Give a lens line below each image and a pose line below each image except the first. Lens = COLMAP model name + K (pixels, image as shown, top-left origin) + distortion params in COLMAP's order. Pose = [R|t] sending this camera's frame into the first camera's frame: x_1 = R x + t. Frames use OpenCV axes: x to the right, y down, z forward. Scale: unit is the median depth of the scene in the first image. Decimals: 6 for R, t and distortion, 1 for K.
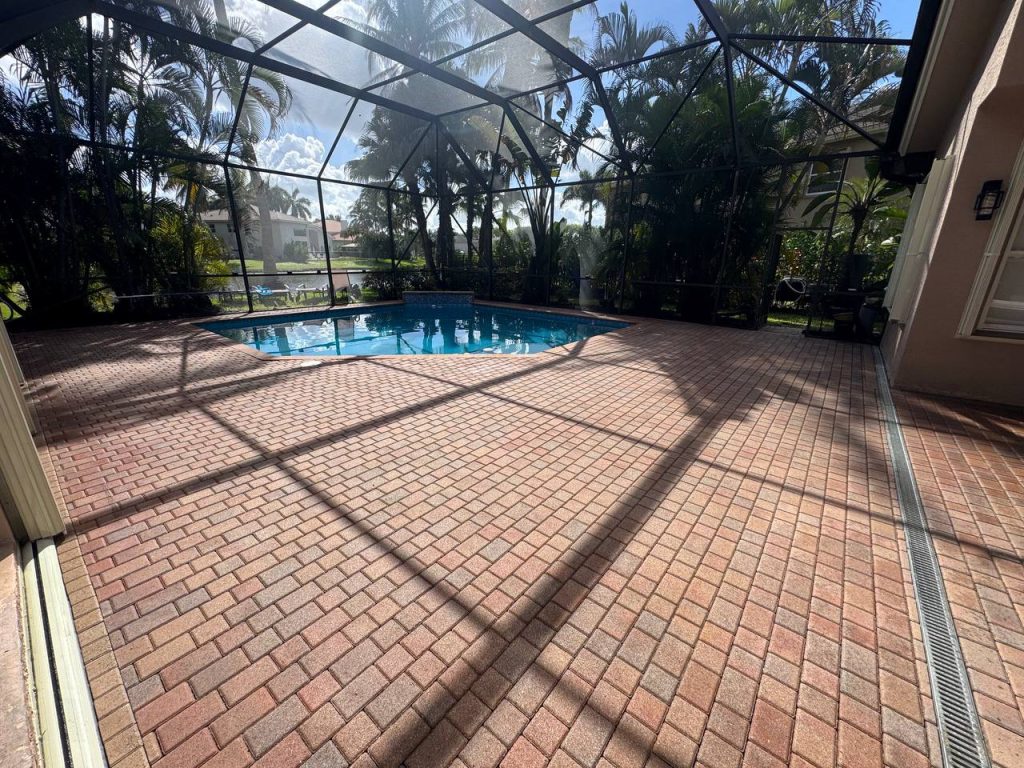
lens RADIAL K [[406.9, 0, 510.8], [0, 406.9, 382.4], [0, 0, 1]] dist [-0.004637, 0.000645]
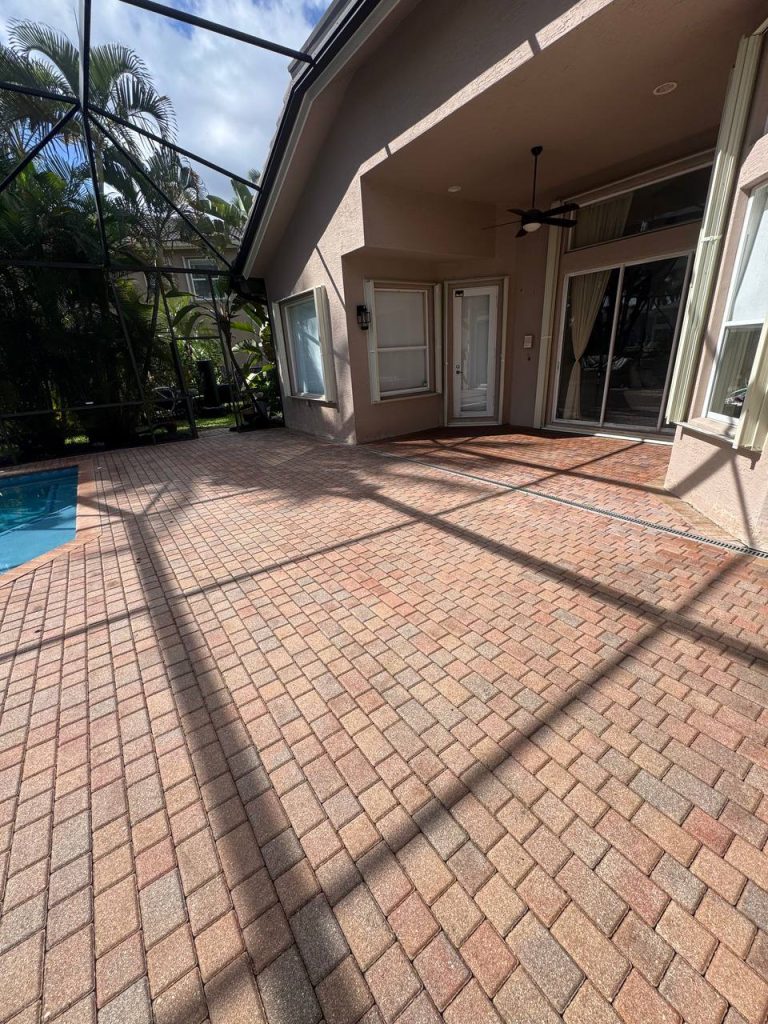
lens RADIAL K [[406.9, 0, 384.0], [0, 406.9, 512.0], [0, 0, 1]] dist [-0.004637, 0.000645]
pose [[0.269652, -0.378546, 0.885433, -0.220674], [0.346940, 0.895932, 0.277377, -0.071068], [-0.898288, 0.232396, 0.372922, 0.201173]]
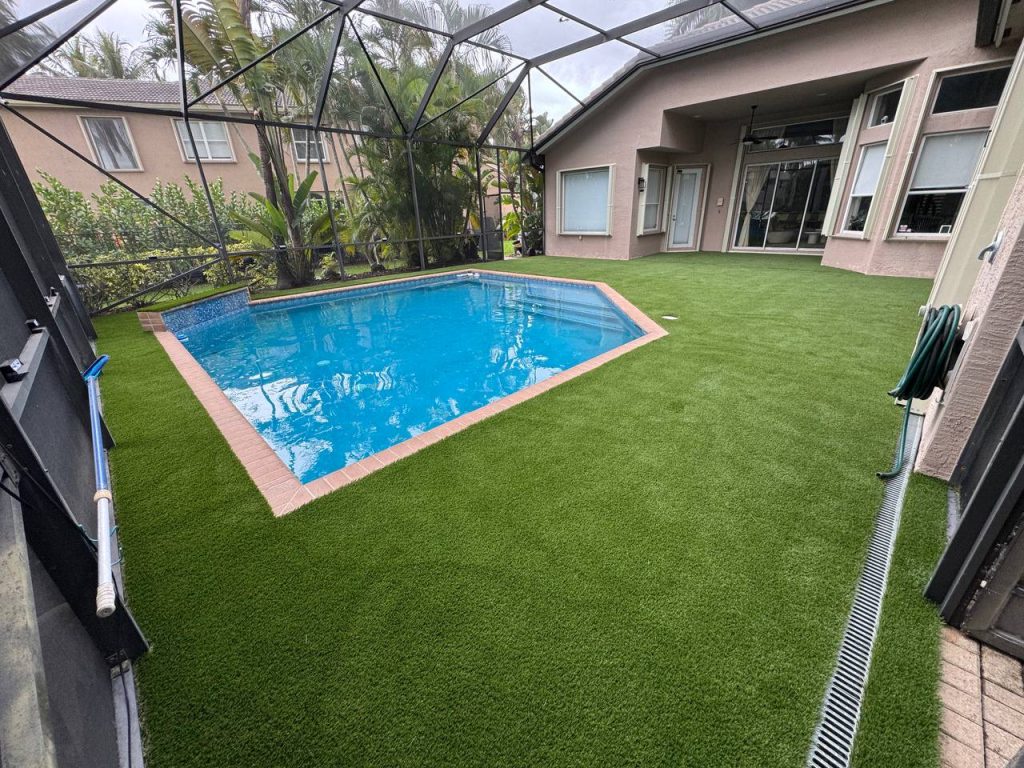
lens RADIAL K [[405.4, 0, 512.1], [0, 405.4, 381.1], [0, 0, 1]] dist [-0.001557, -0.000148]
pose [[0.103827, -0.400488, 0.910401, -0.829359], [0.331085, 0.877060, 0.348062, -0.215785], [-0.937871, 0.265282, 0.223659, 0.640939]]
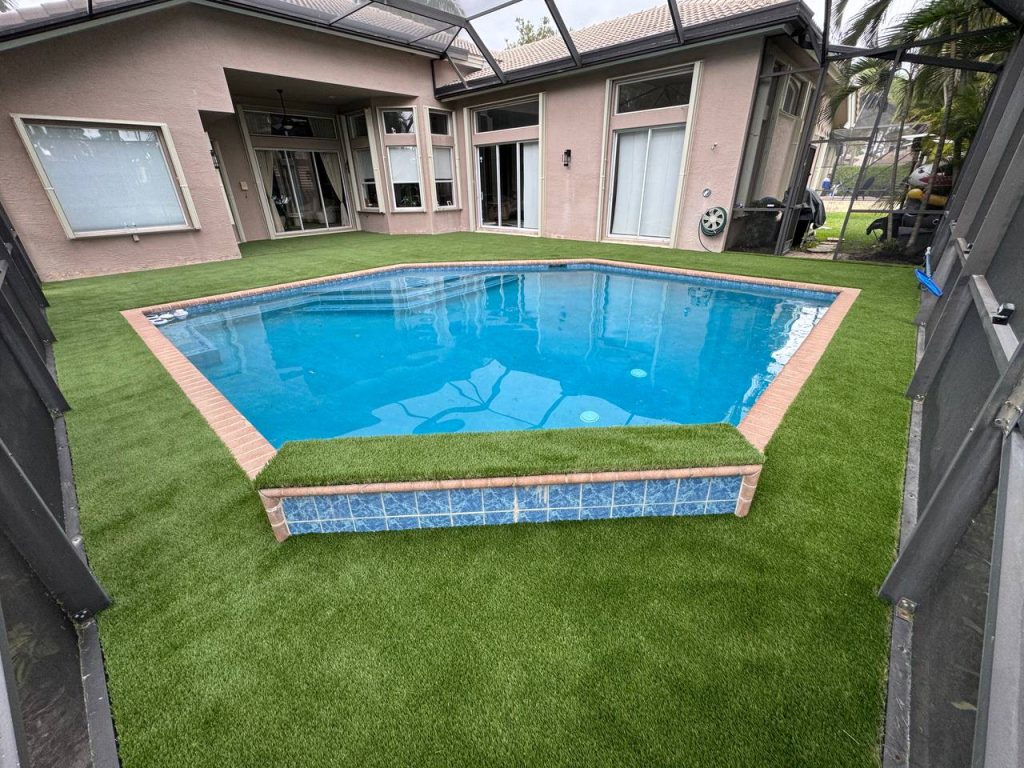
lens RADIAL K [[406.9, 0, 510.8], [0, 406.9, 382.4], [0, 0, 1]] dist [-0.004637, 0.000645]
pose [[-0.997994, -0.023115, 0.058944, -0.231205], [0.023952, 0.723949, 0.689437, -0.425195], [-0.058609, 0.689466, -0.721943, 1.341289]]
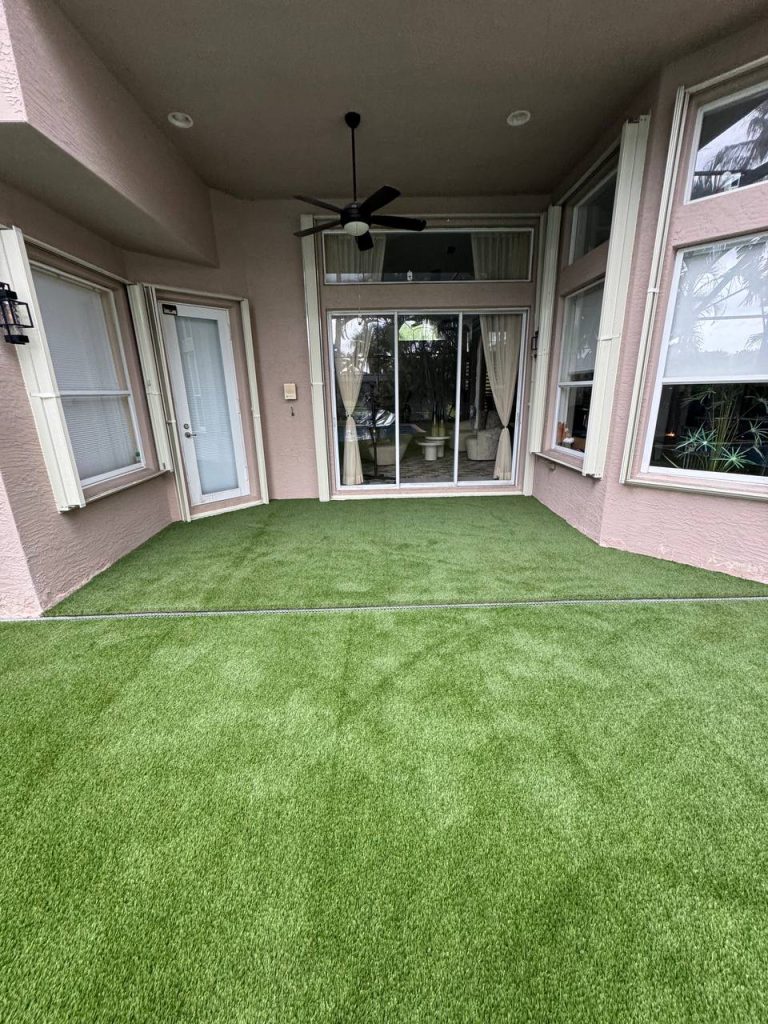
lens RADIAL K [[406.9, 0, 384.0], [0, 406.9, 512.0], [0, 0, 1]] dist [-0.004637, 0.000645]
pose [[-0.645103, -0.218169, 0.732287, 0.097962], [0.239655, 0.852240, 0.465029, -0.136612], [-0.725539, 0.475488, -0.497498, 0.420411]]
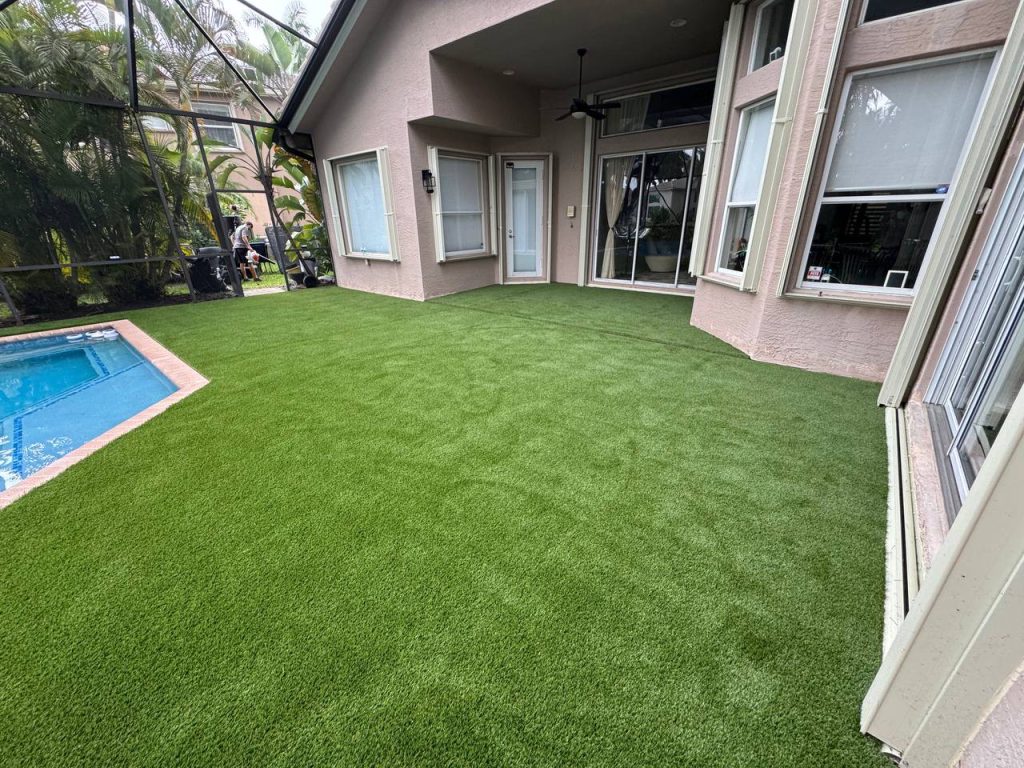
lens RADIAL K [[406.9, 0, 510.8], [0, 406.9, 382.4], [0, 0, 1]] dist [-0.004637, 0.000645]
pose [[0.022018, -0.392016, 0.919695, -0.308461], [0.316498, 0.875337, 0.365532, -0.089834], [-0.948338, 0.283033, 0.143345, 0.267092]]
